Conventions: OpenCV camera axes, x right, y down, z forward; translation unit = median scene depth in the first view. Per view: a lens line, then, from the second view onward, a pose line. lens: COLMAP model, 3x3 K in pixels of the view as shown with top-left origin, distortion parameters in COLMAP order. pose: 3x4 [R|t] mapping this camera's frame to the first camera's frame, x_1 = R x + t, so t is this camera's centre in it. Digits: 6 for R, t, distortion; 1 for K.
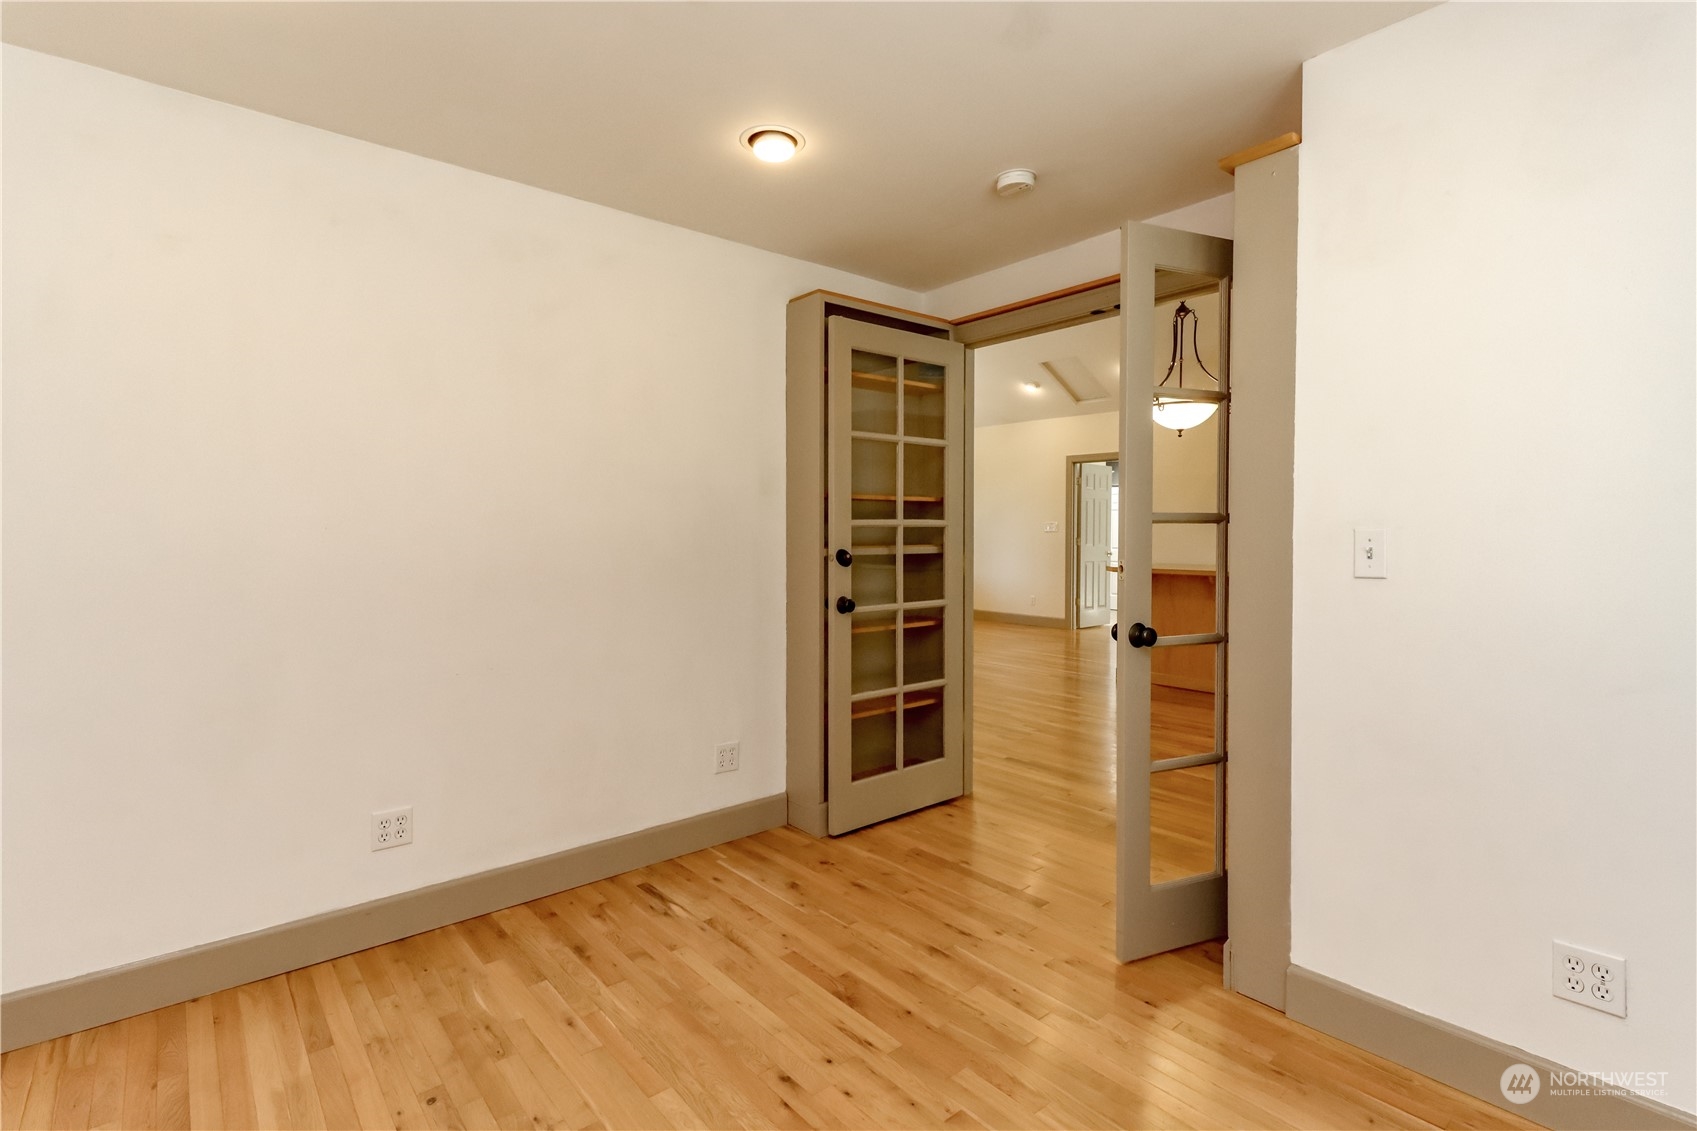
lens RADIAL K [[818.7, 0, 848.5], [0, 818.7, 565.5], [0, 0, 1]] dist [-0.000536, -0.000259]
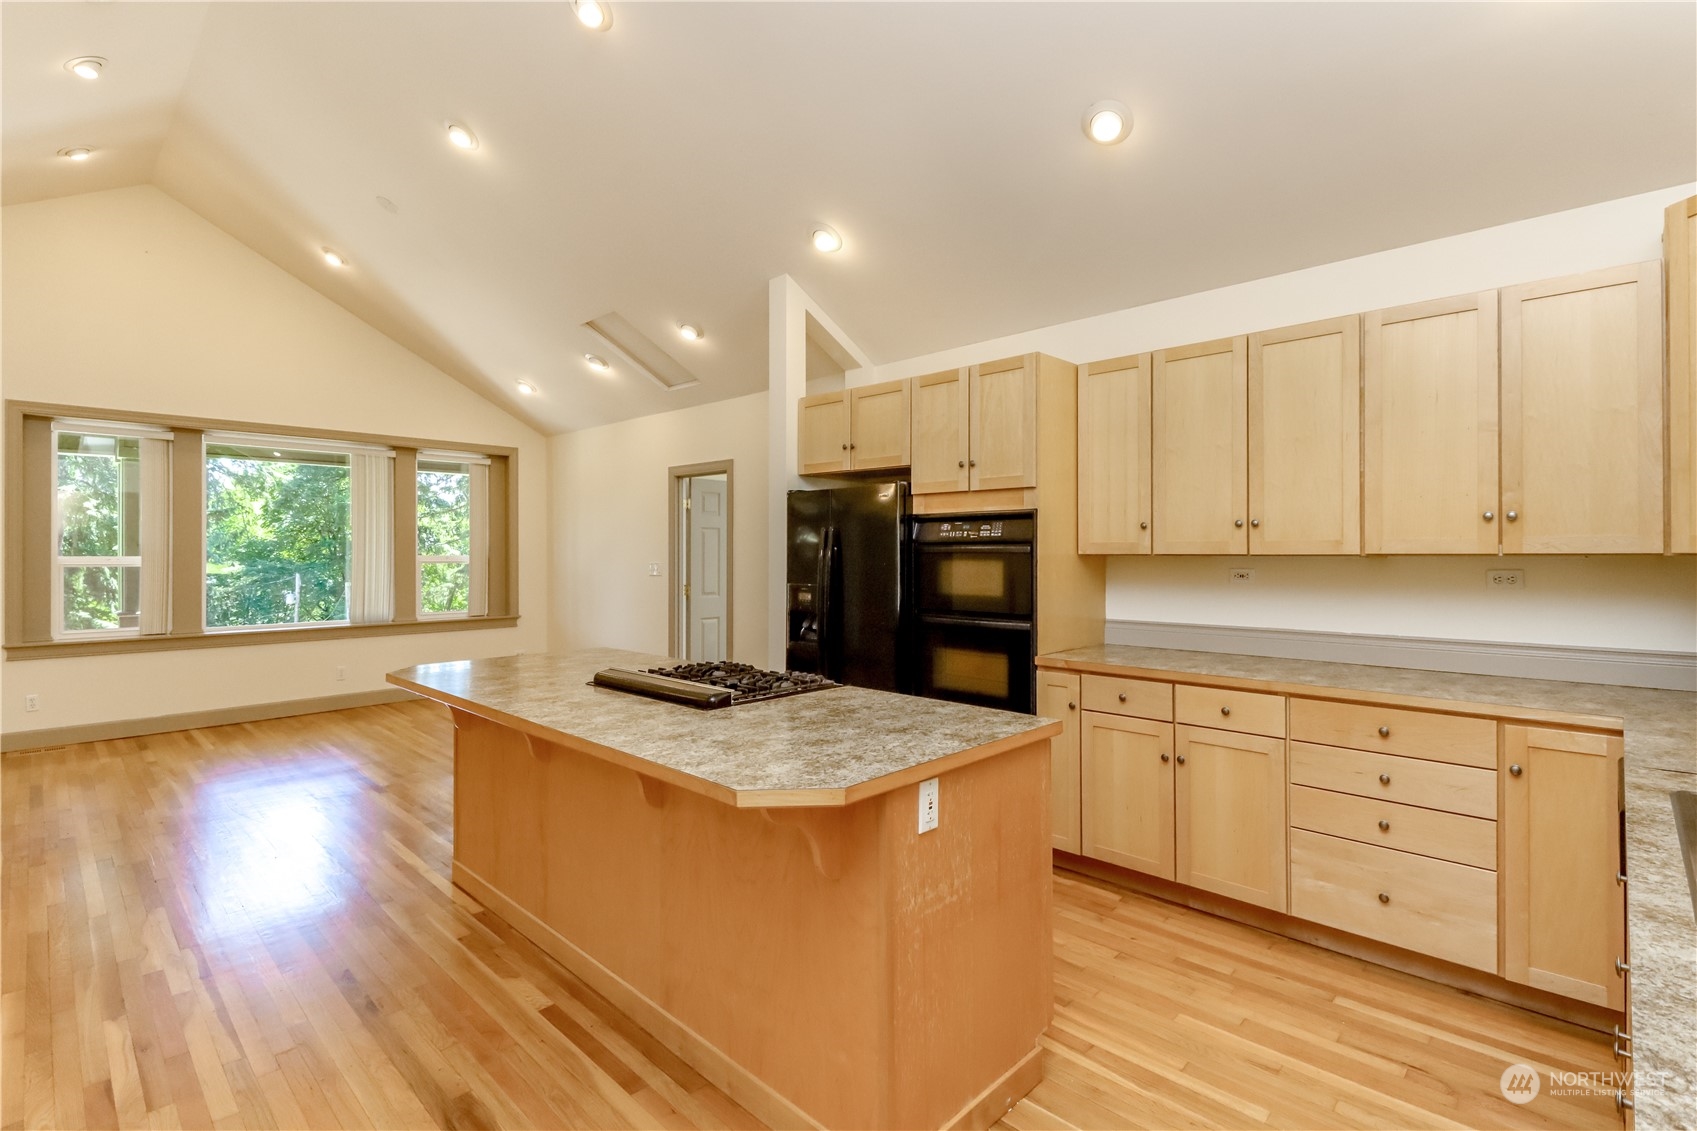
lens RADIAL K [[790.7, 0, 876.3], [0, 790.7, 550.3], [0, 0, 1]] dist [-0.000934, -0.000683]
pose [[0.993300, -0.002223, 0.115543, 1.027180], [0.007717, 0.998859, -0.047125, -0.086869], [-0.115307, 0.047701, 0.992184, 0.903927]]
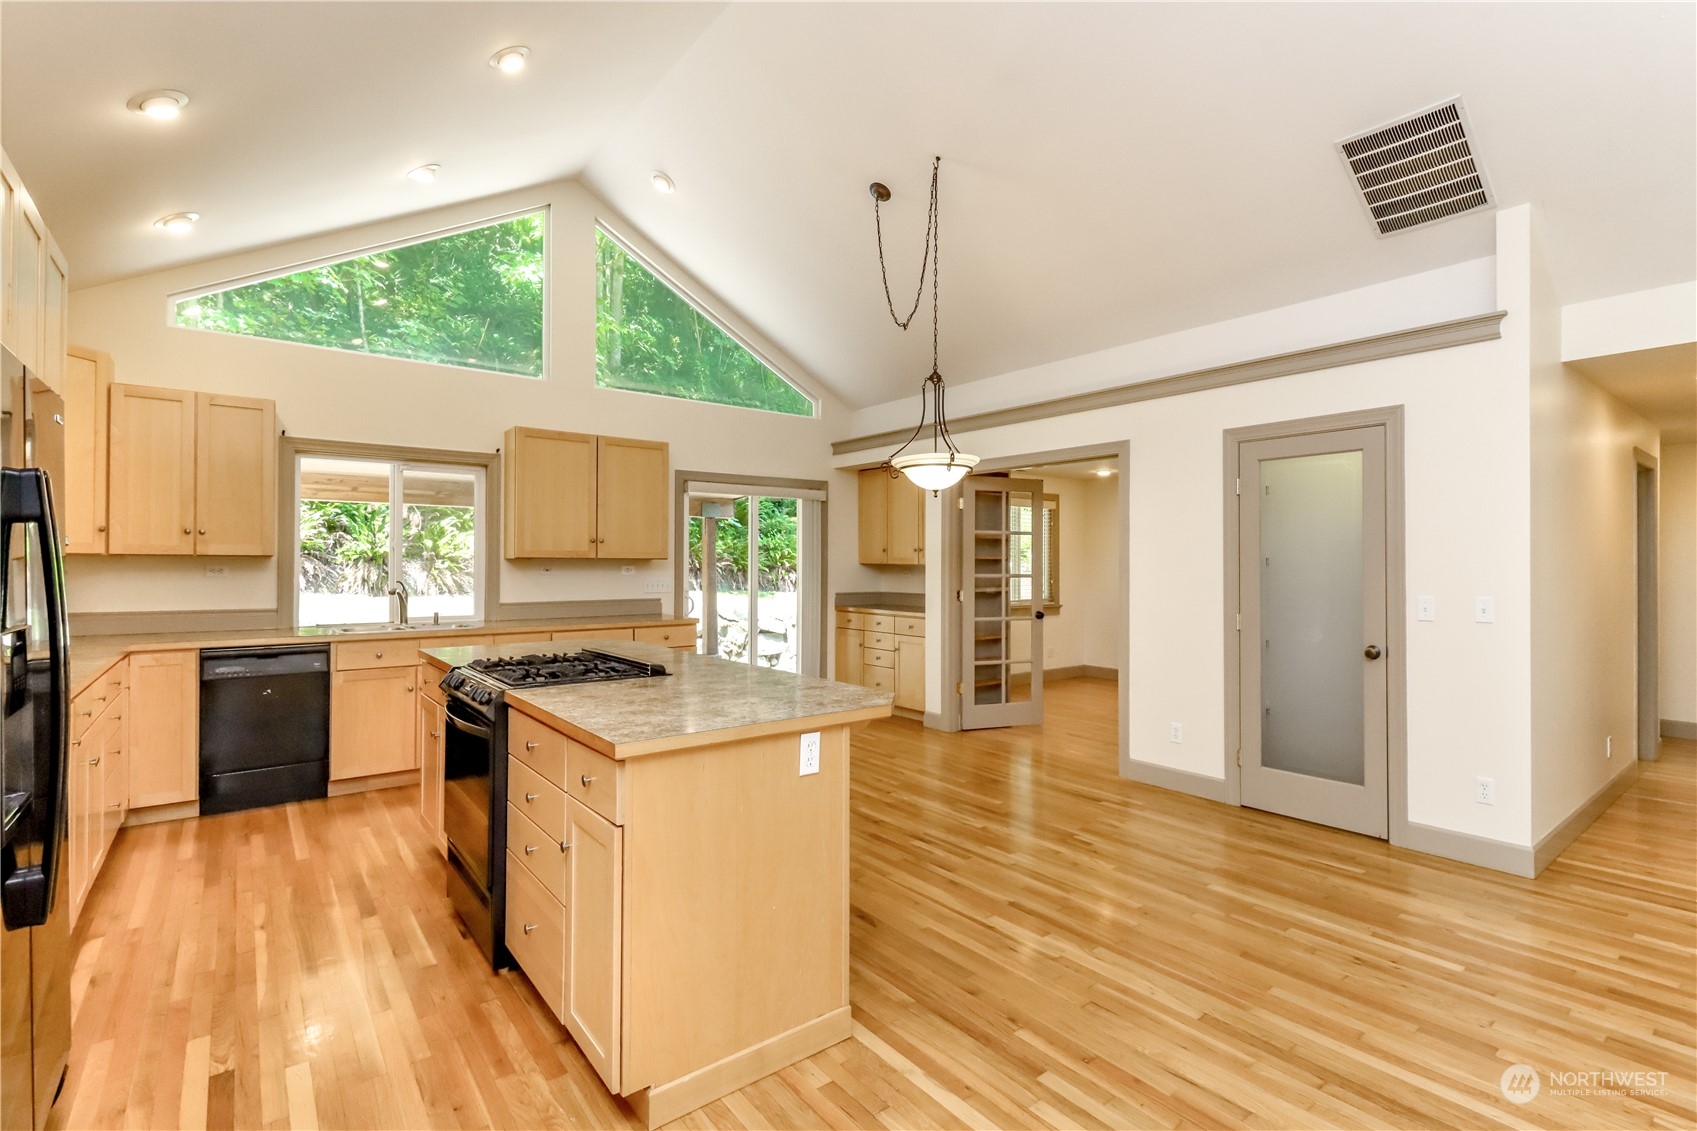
lens RADIAL K [[771.4, 0, 851.2], [0, 771.4, 557.7], [0, 0, 1]] dist [0.001873, -0.000869]
pose [[-0.999160, -0.004263, 0.040768, 0.601618], [-0.002893, 0.999431, 0.033616, -0.144693], [-0.040888, 0.033469, -0.998603, 2.536207]]
